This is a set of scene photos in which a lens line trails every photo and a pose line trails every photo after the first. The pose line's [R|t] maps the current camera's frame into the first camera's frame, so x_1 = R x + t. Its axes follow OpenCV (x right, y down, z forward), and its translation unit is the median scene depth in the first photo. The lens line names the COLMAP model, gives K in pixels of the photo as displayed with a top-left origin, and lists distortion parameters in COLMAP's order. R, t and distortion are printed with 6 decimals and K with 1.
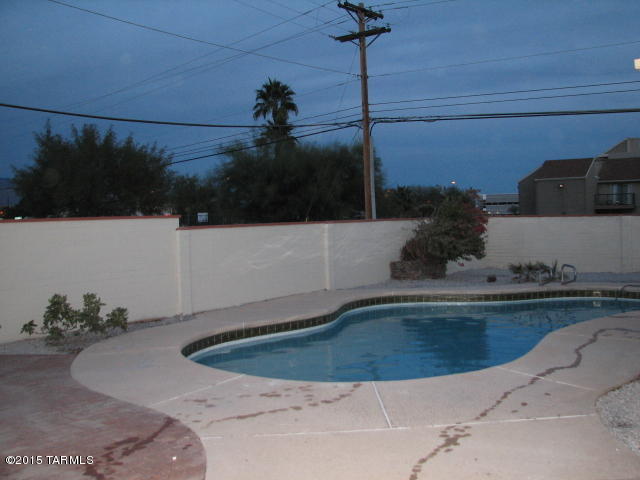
lens RADIAL K [[667.6, 0, 343.2], [0, 667.6, 240.0], [0, 0, 1]] dist [-0.171855, 0.243564]
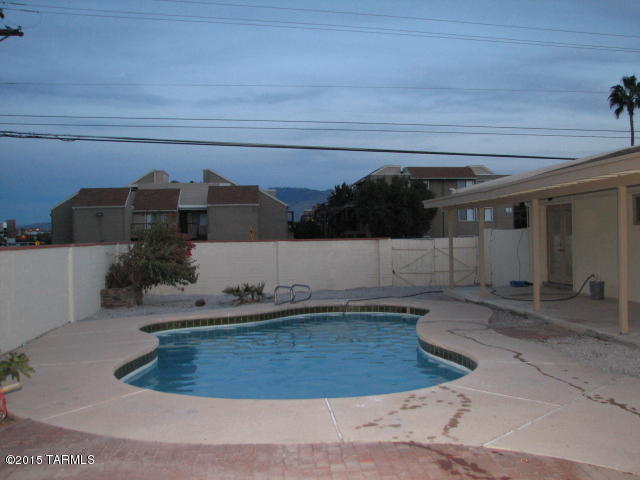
lens RADIAL K [[667.6, 0, 343.2], [0, 667.6, 240.0], [0, 0, 1]] dist [-0.171855, 0.243564]
pose [[0.764983, 0.006256, 0.644020, -0.257920], [0.022253, 0.999099, -0.036138, 0.004416], [-0.643666, 0.041976, 0.764155, 0.089388]]
